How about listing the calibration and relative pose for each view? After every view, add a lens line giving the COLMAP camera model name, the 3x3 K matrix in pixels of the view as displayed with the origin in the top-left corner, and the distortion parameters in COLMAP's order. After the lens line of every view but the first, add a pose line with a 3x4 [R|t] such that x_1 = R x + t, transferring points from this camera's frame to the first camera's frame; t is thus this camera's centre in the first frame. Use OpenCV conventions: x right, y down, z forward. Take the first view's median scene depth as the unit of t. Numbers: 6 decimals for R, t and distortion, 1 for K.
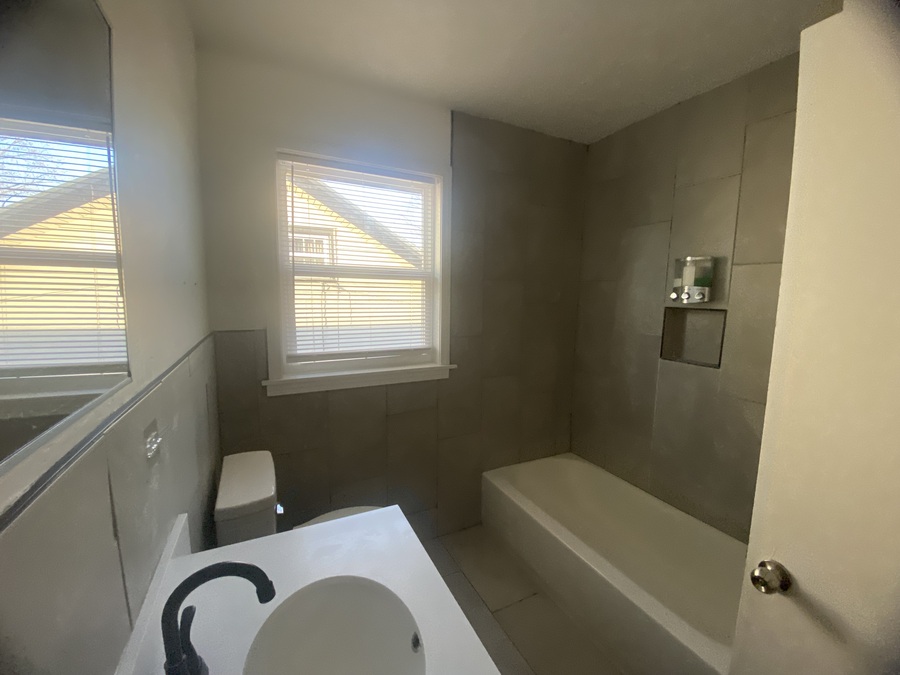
lens RADIAL K [[363.9, 0, 450.0], [0, 363.9, 337.5], [0, 0, 1]] dist [-0.011954, -0.000859]
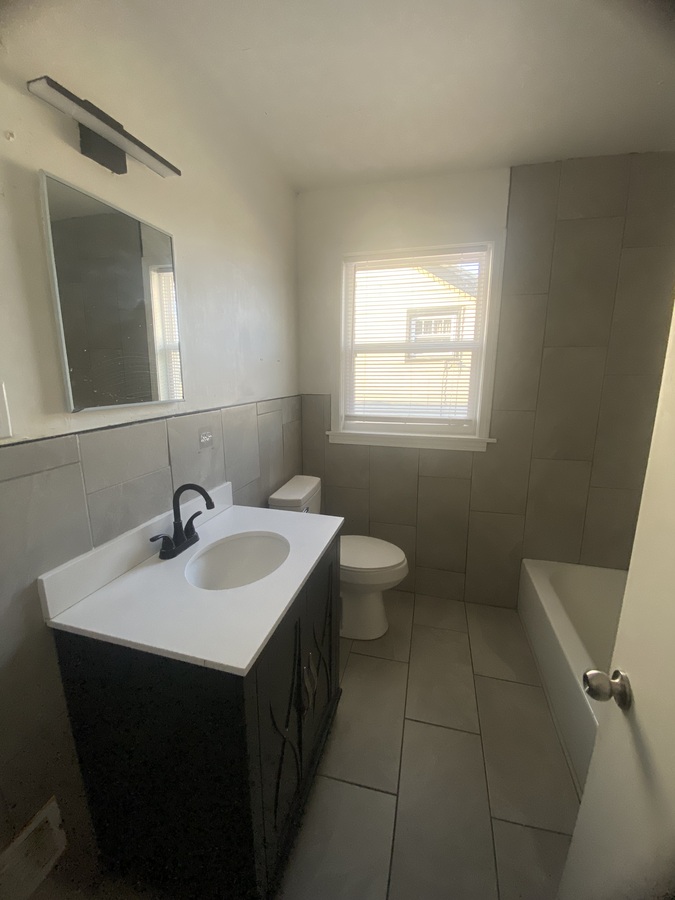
lens RADIAL K [[363.9, 0, 337.5], [0, 363.9, 450.0], [0, 0, 1]] dist [-0.011954, -0.000859]
pose [[0.738531, 0.126280, -0.662288, 0.360933], [-0.068862, 0.991294, 0.112223, 0.024388], [0.670694, -0.037274, 0.740797, -0.014015]]
